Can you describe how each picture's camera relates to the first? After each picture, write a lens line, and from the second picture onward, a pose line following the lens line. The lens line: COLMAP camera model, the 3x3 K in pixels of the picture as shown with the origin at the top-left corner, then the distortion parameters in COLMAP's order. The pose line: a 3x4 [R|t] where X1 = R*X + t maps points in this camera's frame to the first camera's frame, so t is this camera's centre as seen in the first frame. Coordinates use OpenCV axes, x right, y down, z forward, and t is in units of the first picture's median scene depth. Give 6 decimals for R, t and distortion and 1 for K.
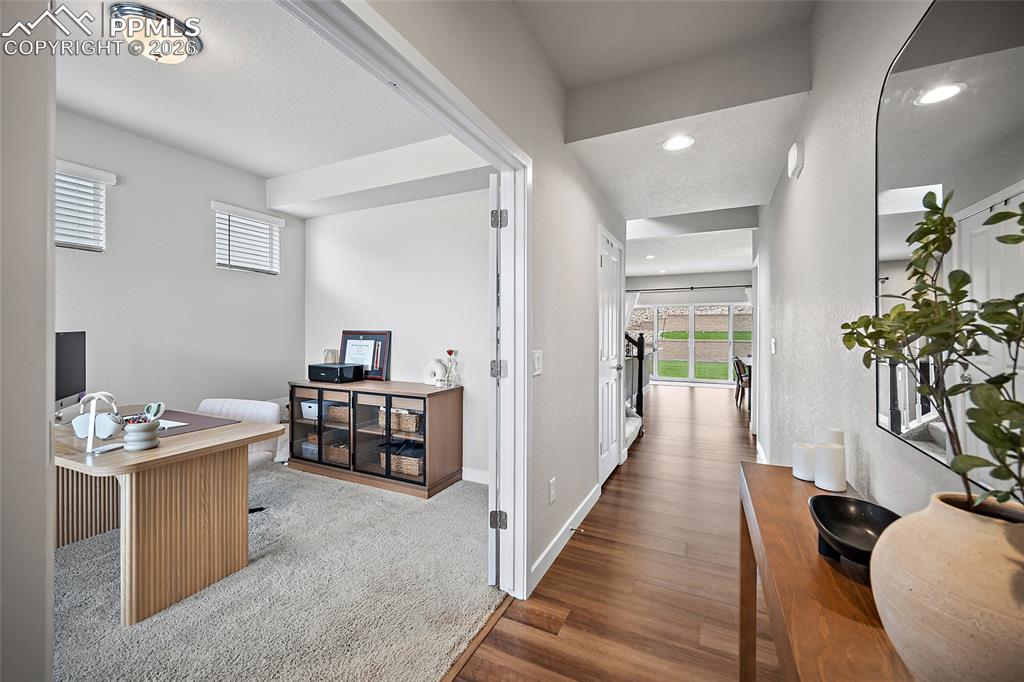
lens RADIAL K [[411.2, 0, 510.9], [0, 411.2, 329.6], [0, 0, 1]] dist [0.011703, 0.000027]
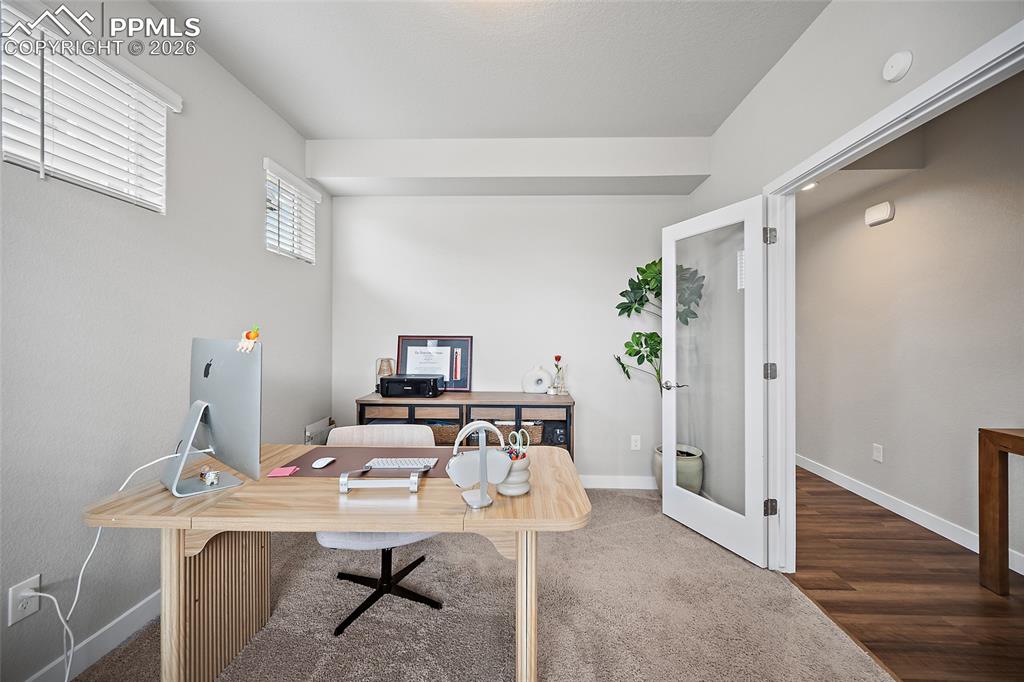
lens RADIAL K [[405.4, 0, 513.9], [0, 405.4, 339.3], [0, 0, 1]] dist [0.002098, 0.000044]
pose [[0.909430, -0.004318, 0.415835, -0.575433], [-0.000568, 0.999932, 0.011626, -0.000459], [-0.415857, -0.010809, 0.909366, 0.158439]]
